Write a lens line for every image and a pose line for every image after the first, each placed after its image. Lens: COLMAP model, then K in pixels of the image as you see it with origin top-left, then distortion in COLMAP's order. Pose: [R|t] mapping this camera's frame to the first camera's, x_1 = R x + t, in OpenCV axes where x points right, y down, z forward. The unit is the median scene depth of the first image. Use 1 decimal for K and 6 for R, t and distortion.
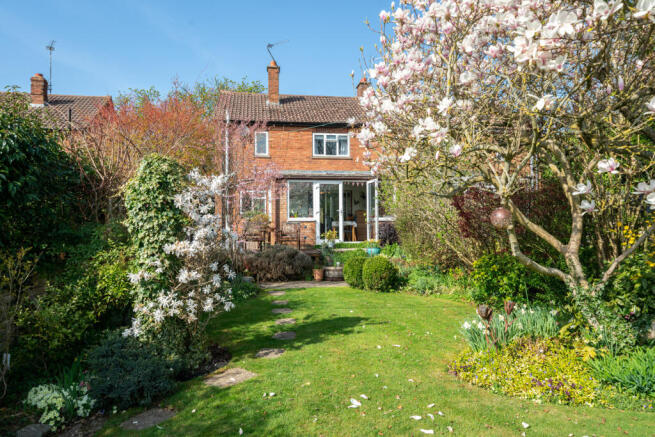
lens RADIAL K [[449.2, 0, 329.0], [0, 449.2, 218.5], [0, 0, 1]] dist [-0.002605, -0.002553]
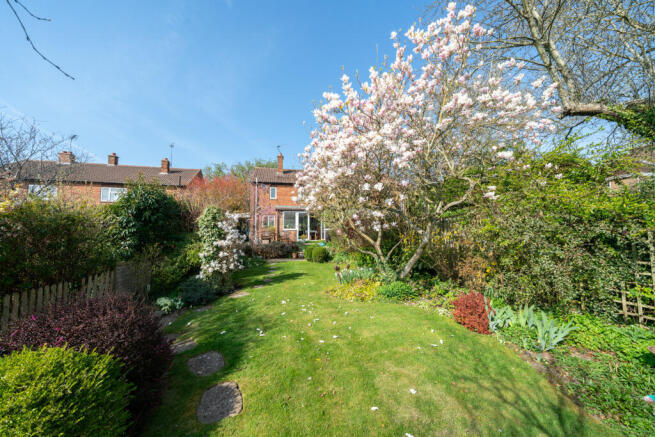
lens RADIAL K [[228.2, 0, 324.6], [0, 228.2, 219.0], [0, 0, 1]] dist [-0.011058, -0.000032]
pose [[0.999012, 0.007060, 0.043880, 0.174390], [-0.005358, 0.999233, -0.038782, -0.020887], [-0.044120, 0.038508, 0.998284, -0.270868]]
